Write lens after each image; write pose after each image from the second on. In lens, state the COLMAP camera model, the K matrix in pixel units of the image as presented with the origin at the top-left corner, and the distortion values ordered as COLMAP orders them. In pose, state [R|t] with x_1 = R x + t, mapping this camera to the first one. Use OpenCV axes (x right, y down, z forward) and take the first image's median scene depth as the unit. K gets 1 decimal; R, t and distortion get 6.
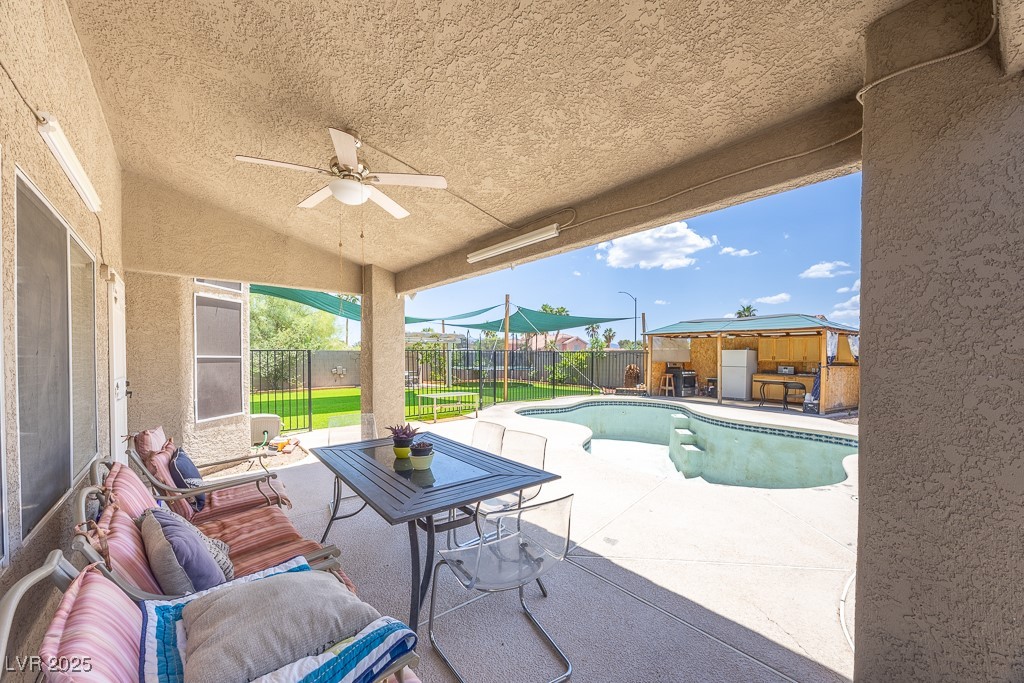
lens RADIAL K [[402.3, 0, 510.2], [0, 402.3, 363.2], [0, 0, 1]] dist [0.019733, -0.000093]
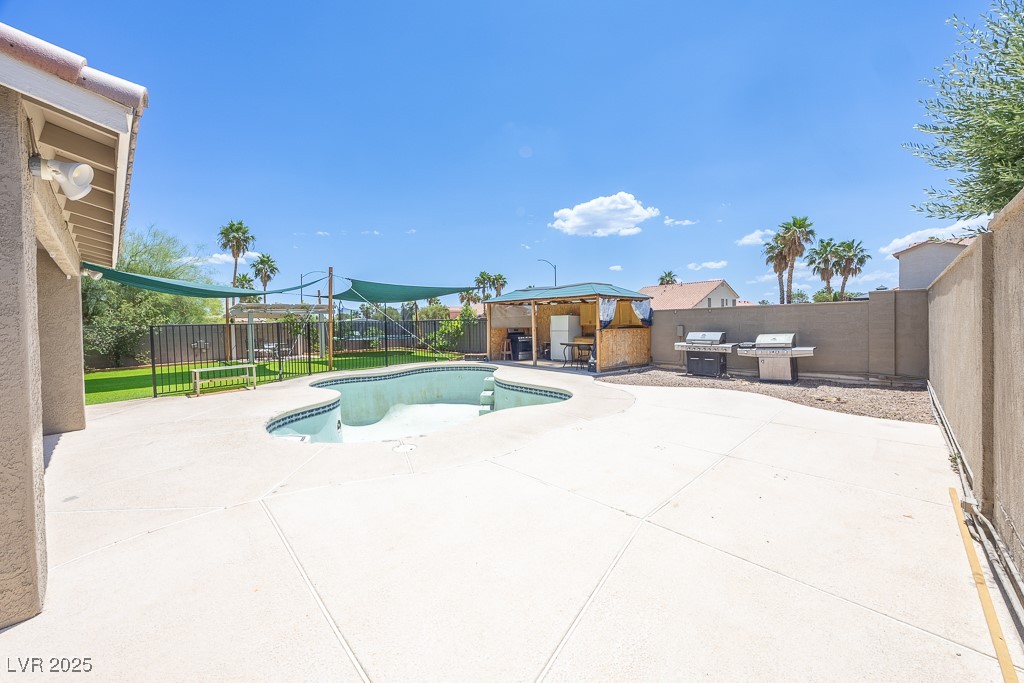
lens RADIAL K [[396.3, 0, 516.4], [0, 396.3, 335.3], [0, 0, 1]] dist [-0.003788, -0.000143]
pose [[0.993074, -0.029389, 0.113759, 0.316980], [0.027698, 0.999482, 0.016415, -0.000251], [-0.114182, -0.013150, 0.993373, -0.046641]]
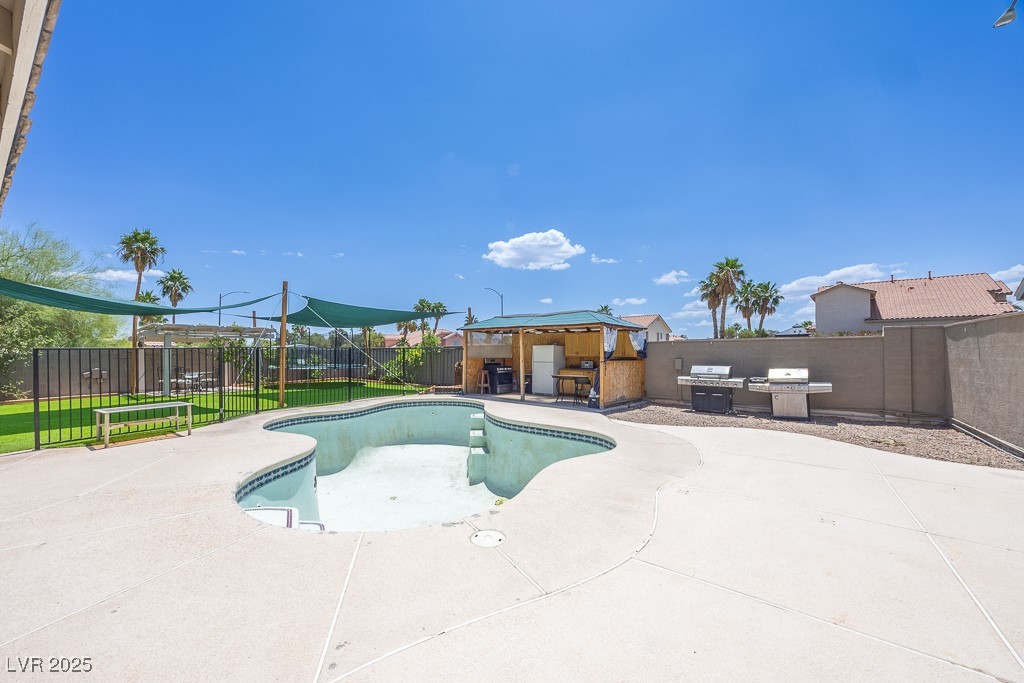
lens RADIAL K [[395.7, 0, 506.3], [0, 395.7, 350.7], [0, 0, 1]] dist [-0.001433, -0.000420]
pose [[0.966201, -0.008490, 0.257652, 0.212015], [0.013443, 0.999757, -0.017468, -0.003689], [-0.257441, 0.020341, 0.966080, 0.075044]]
